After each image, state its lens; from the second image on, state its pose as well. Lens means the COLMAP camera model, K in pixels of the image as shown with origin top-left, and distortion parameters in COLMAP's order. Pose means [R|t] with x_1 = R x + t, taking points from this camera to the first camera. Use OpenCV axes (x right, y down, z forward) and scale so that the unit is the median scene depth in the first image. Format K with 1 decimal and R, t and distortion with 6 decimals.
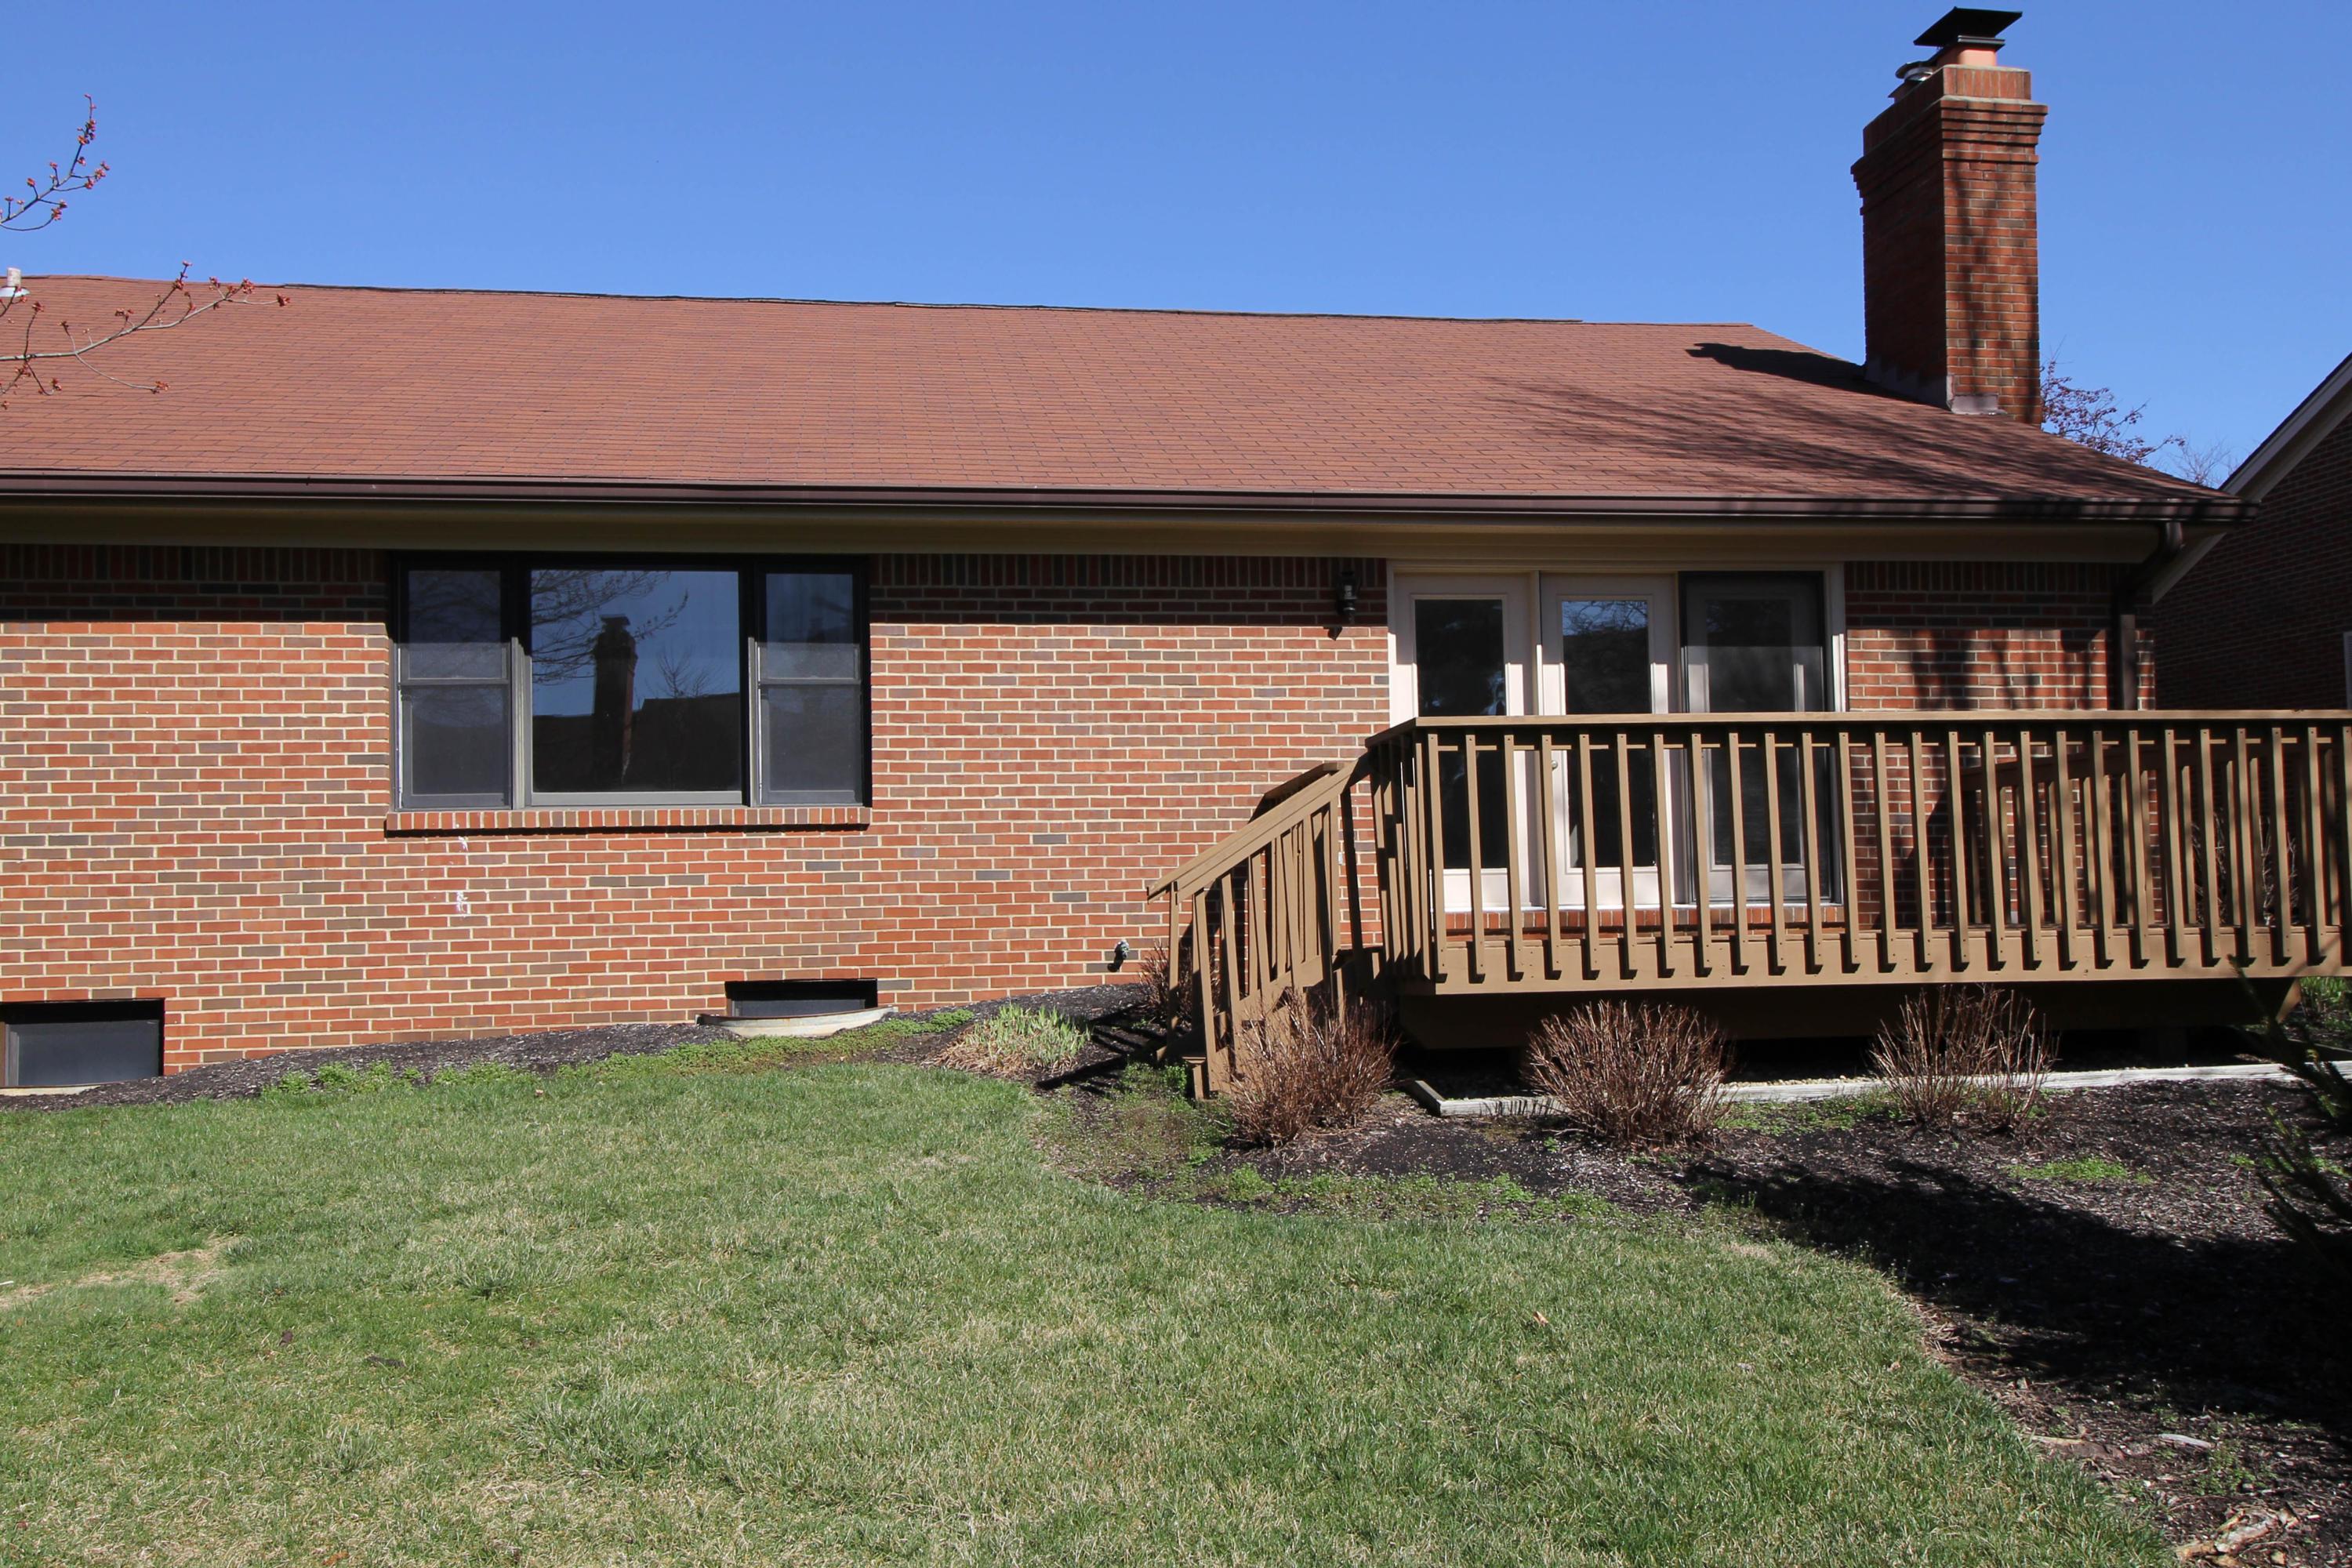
lens RADIAL K [[1603.4, 0, 1168.6], [0, 1603.4, 761.0], [0, 0, 1]] dist [0.005571, -0.004376]
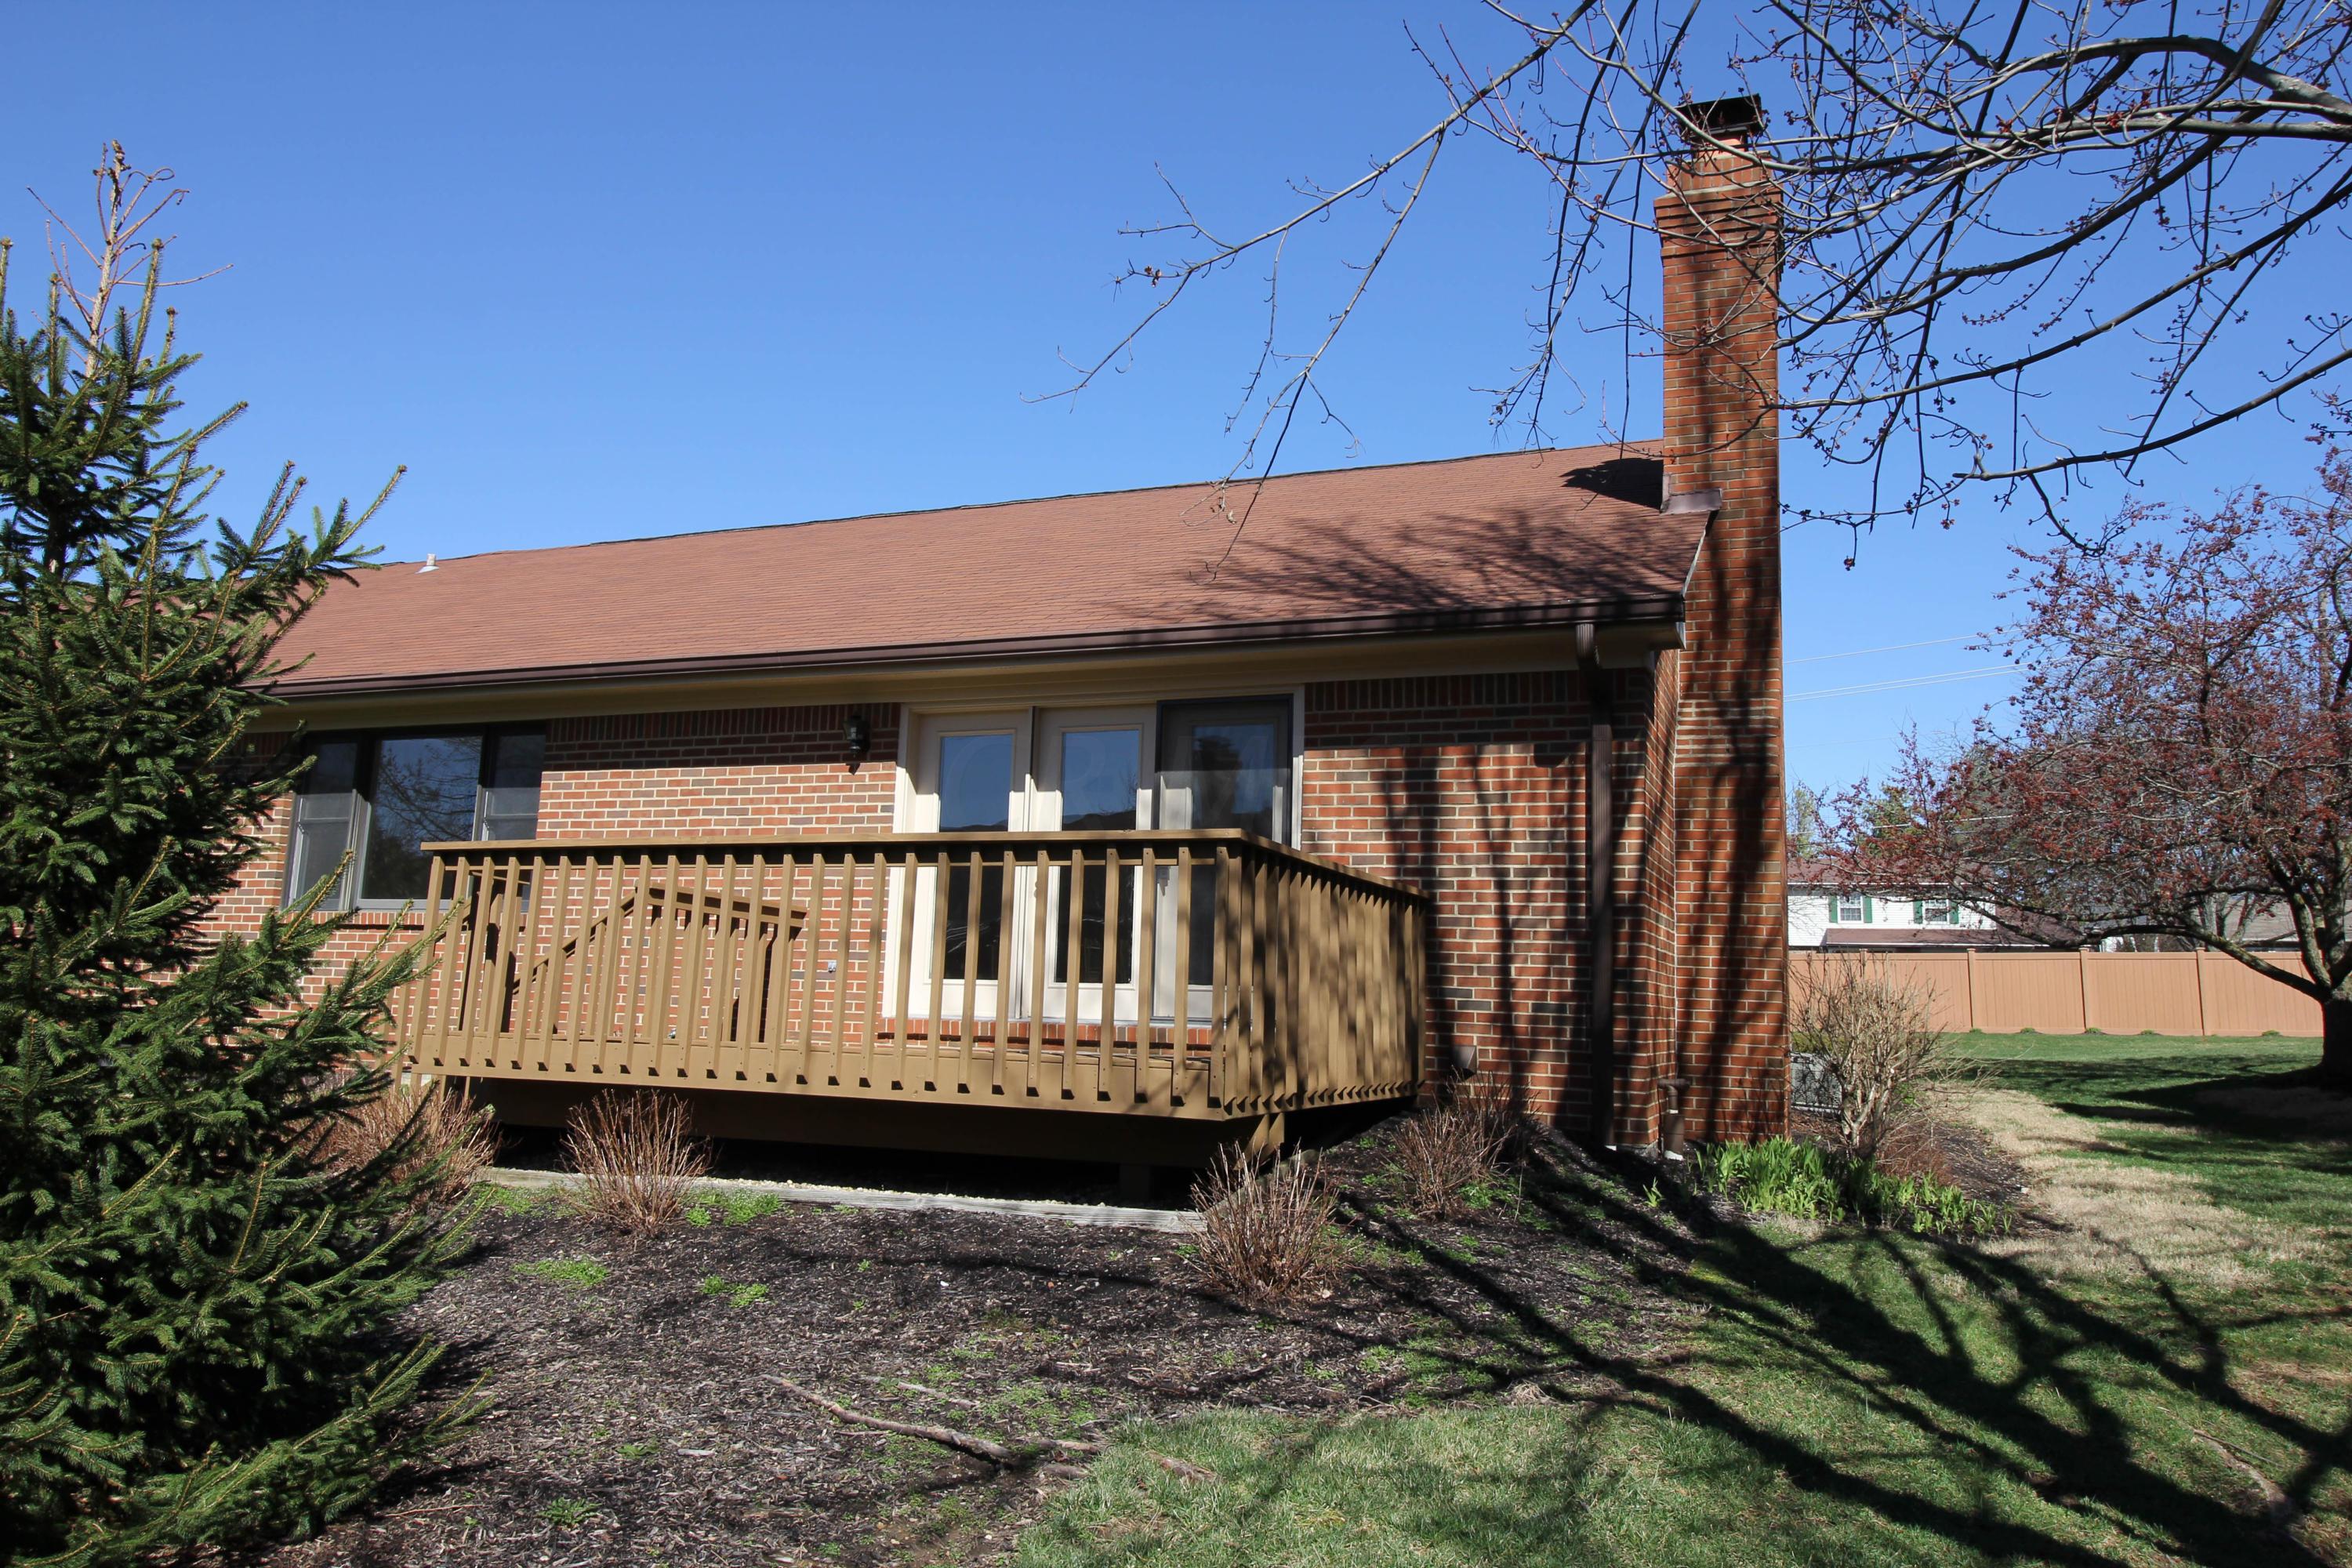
lens RADIAL K [[1603.4, 0, 1168.6], [0, 1603.4, 761.0], [0, 0, 1]] dist [0.005571, -0.004376]
pose [[0.877175, -0.028387, -0.479330, 0.860220], [-0.005527, 0.997588, -0.069192, -0.006498], [0.480138, 0.063343, 0.874903, 0.095540]]
